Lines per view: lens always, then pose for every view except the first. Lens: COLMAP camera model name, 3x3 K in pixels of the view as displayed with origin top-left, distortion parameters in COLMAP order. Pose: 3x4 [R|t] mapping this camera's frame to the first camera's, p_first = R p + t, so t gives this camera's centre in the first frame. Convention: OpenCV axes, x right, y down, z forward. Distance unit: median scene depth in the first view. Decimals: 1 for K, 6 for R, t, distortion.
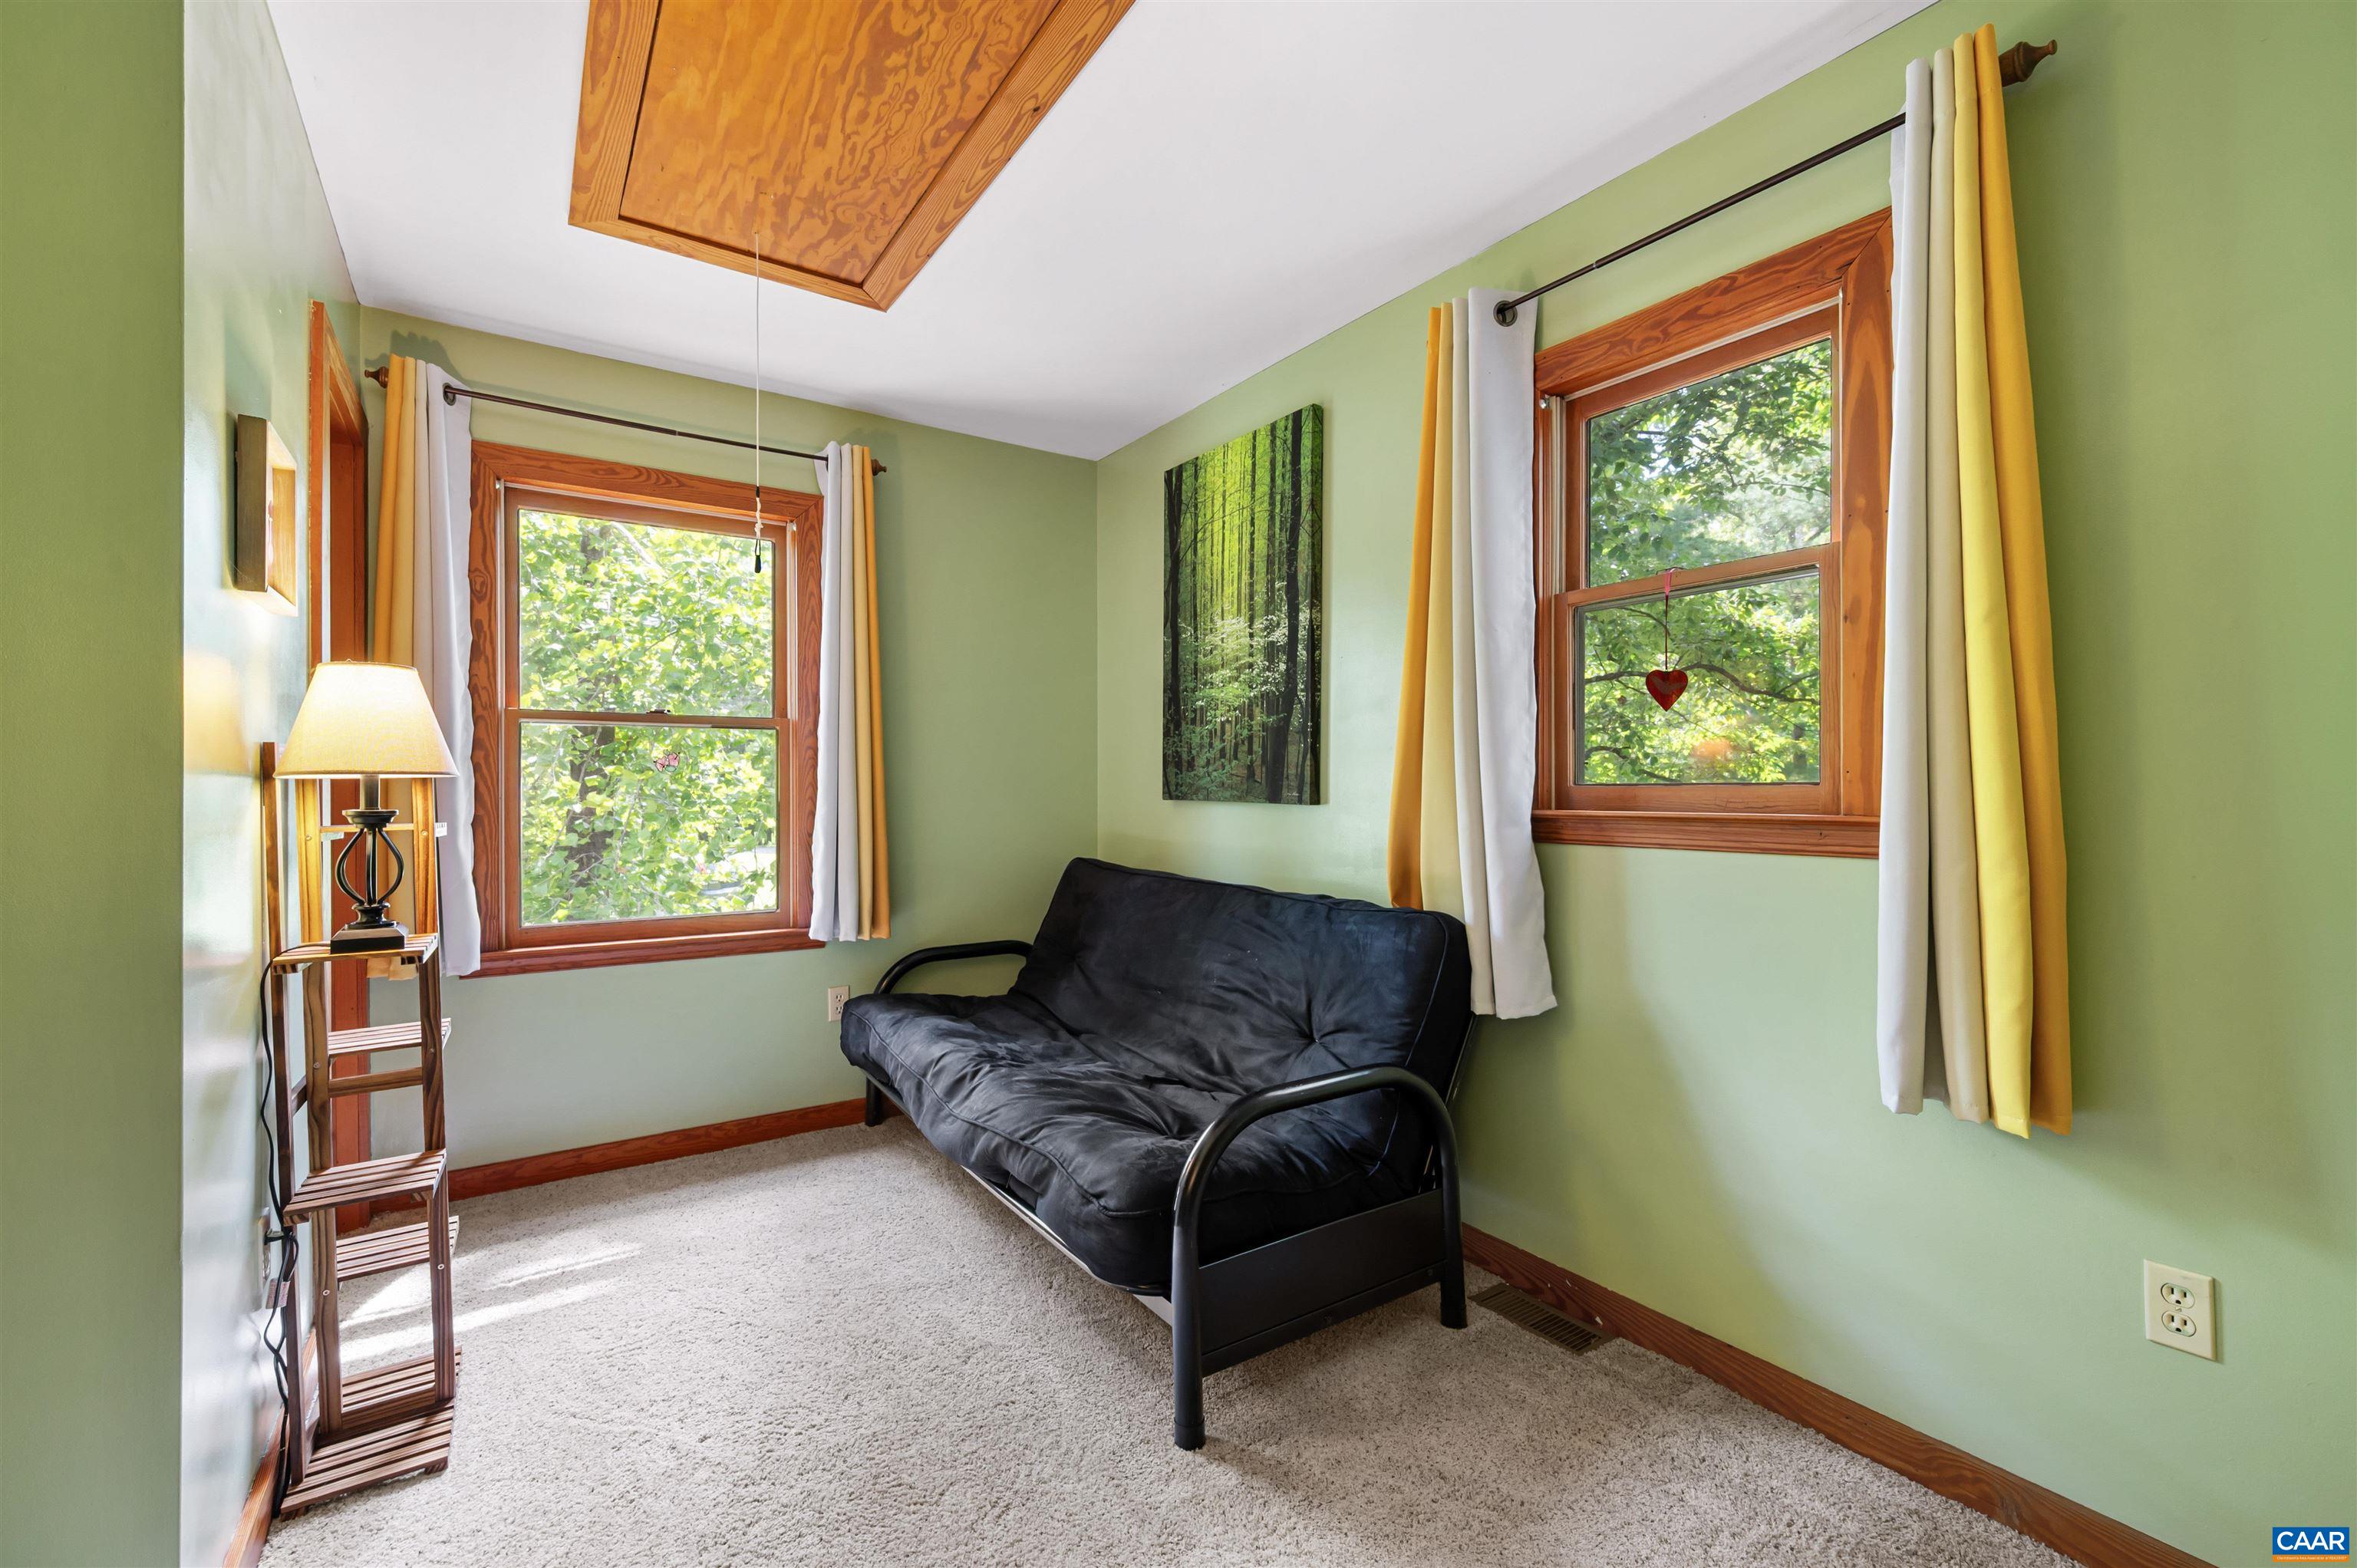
lens RADIAL K [[979.3, 0, 1189.7], [0, 979.3, 796.1], [0, 0, 1]] dist [0.000562, -0.000030]
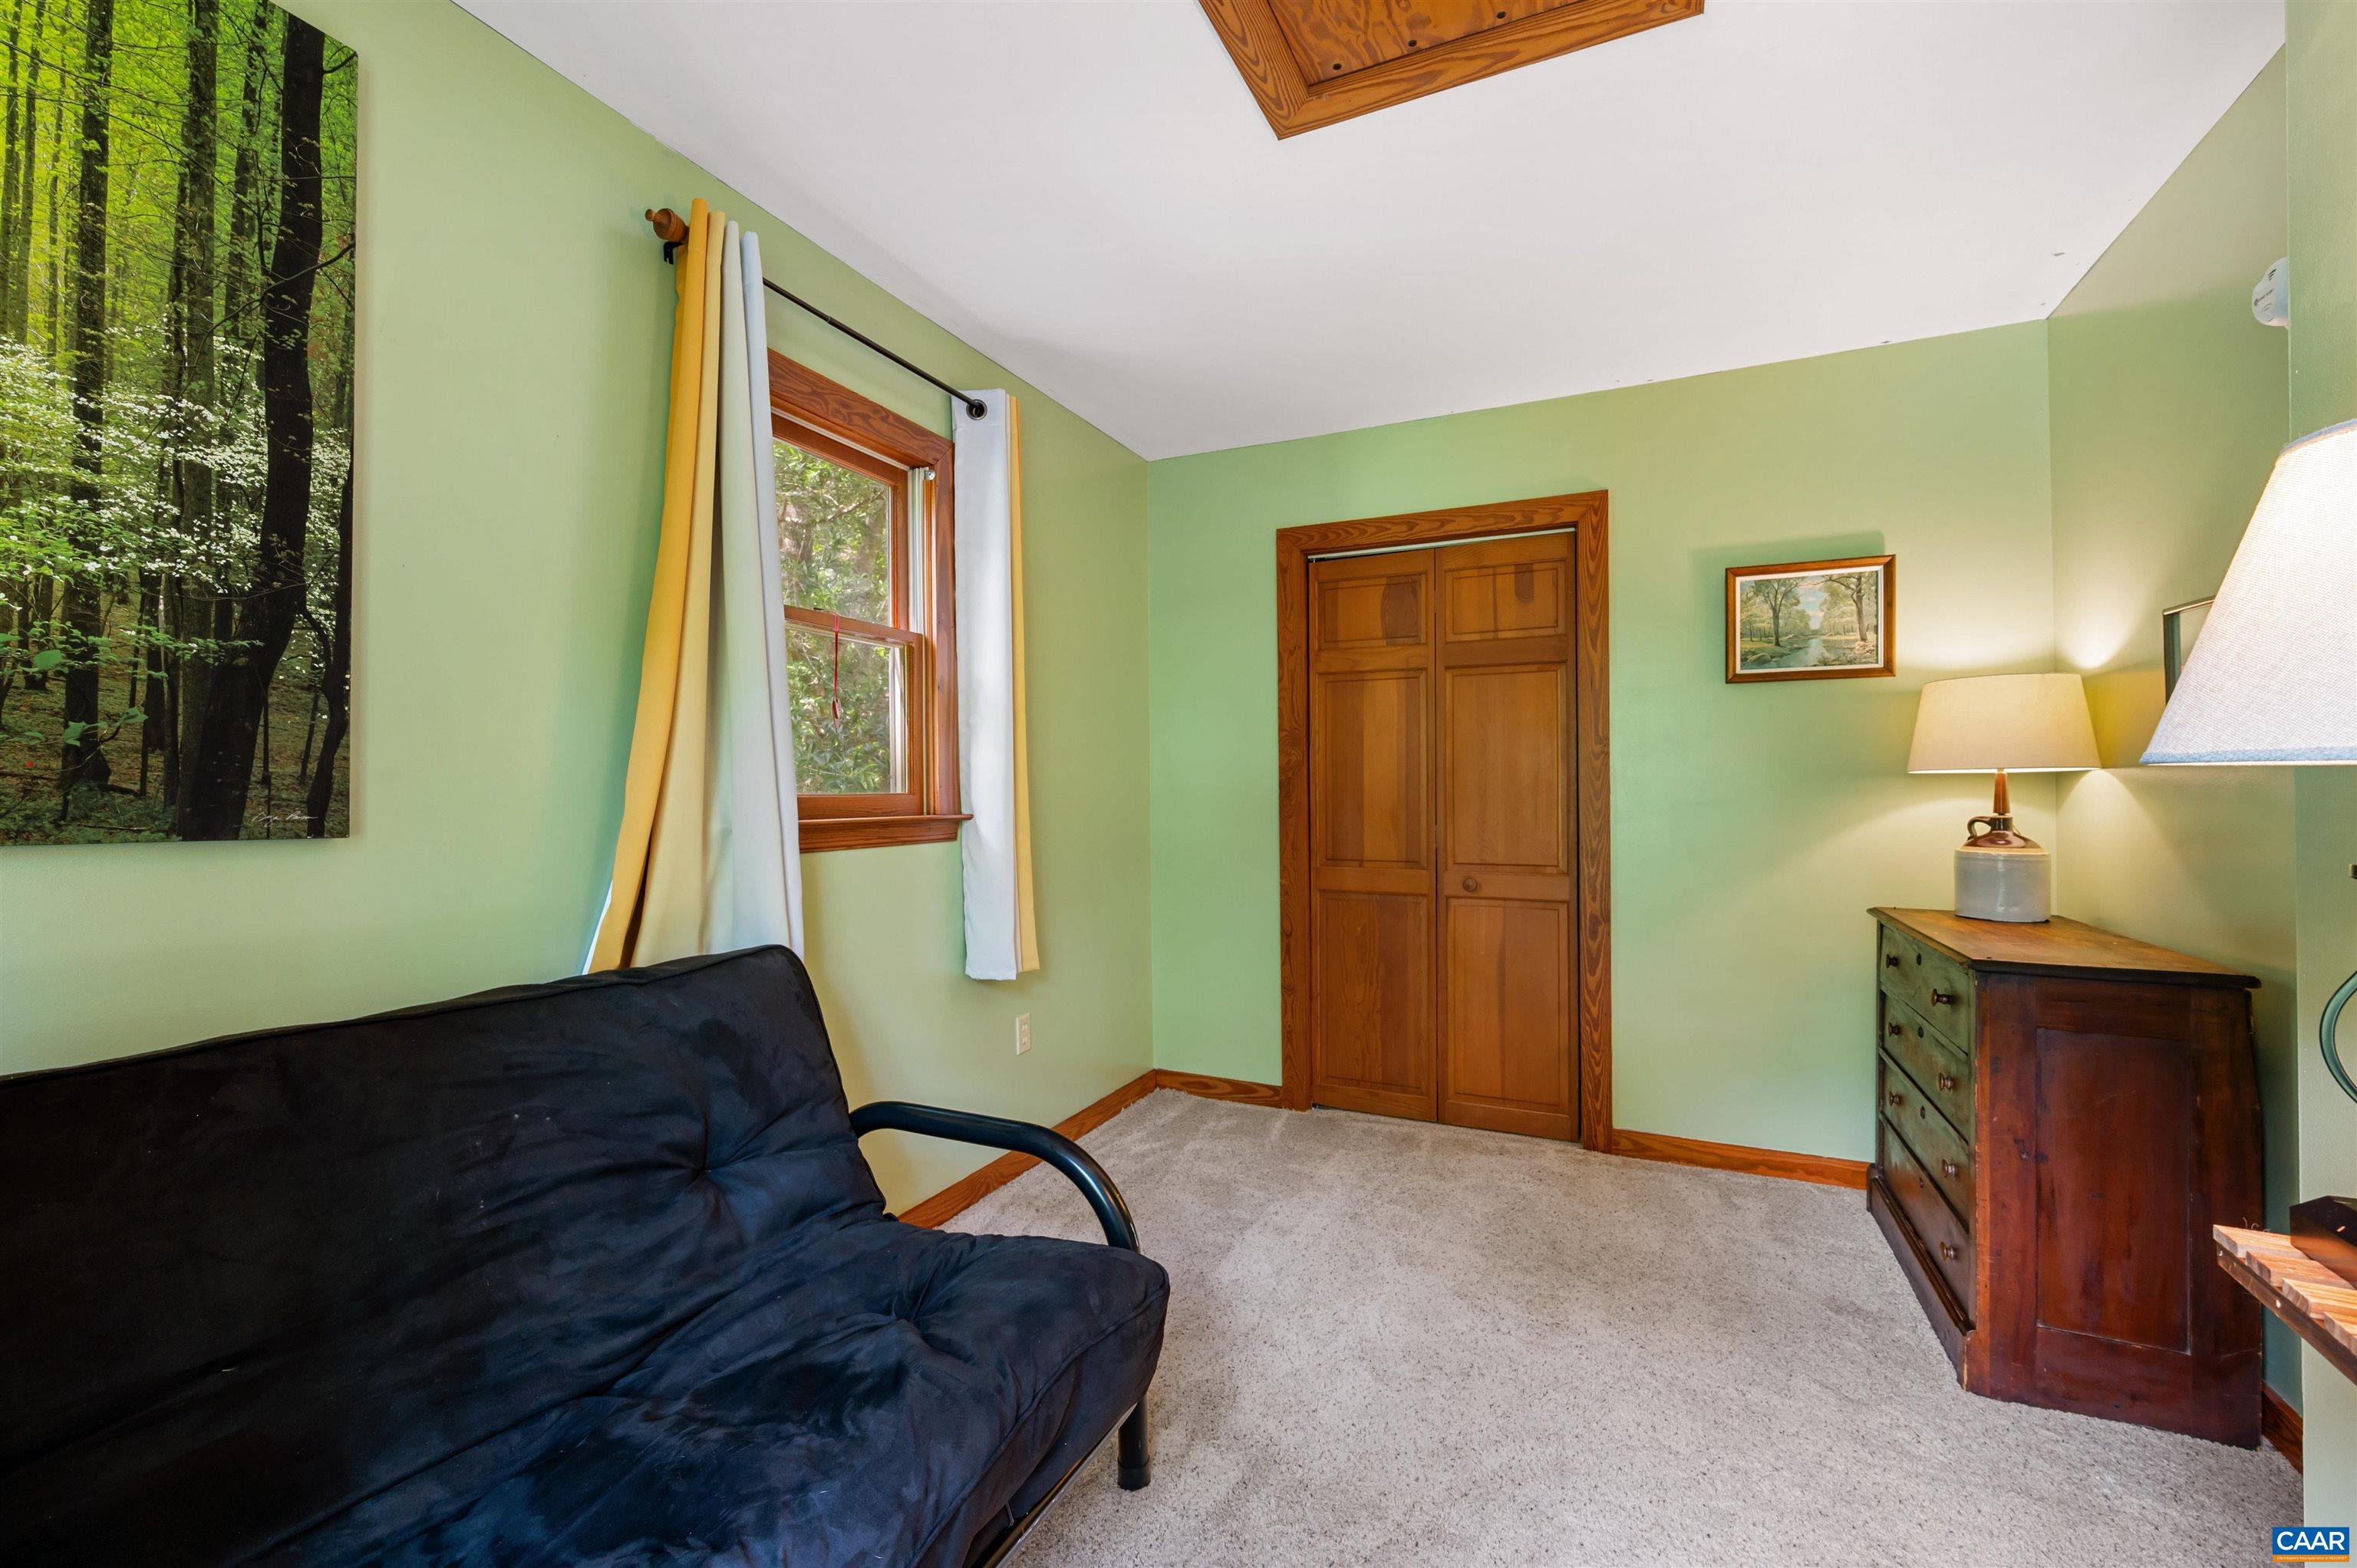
lens RADIAL K [[979.3, 0, 1189.7], [0, 979.3, 796.1], [0, 0, 1]] dist [0.000562, -0.000030]
pose [[-0.501127, -0.001615, 0.865372, -0.508540], [0.011337, 0.999900, 0.008431, -0.010766], [-0.865300, 0.014036, -0.501058, 0.839707]]
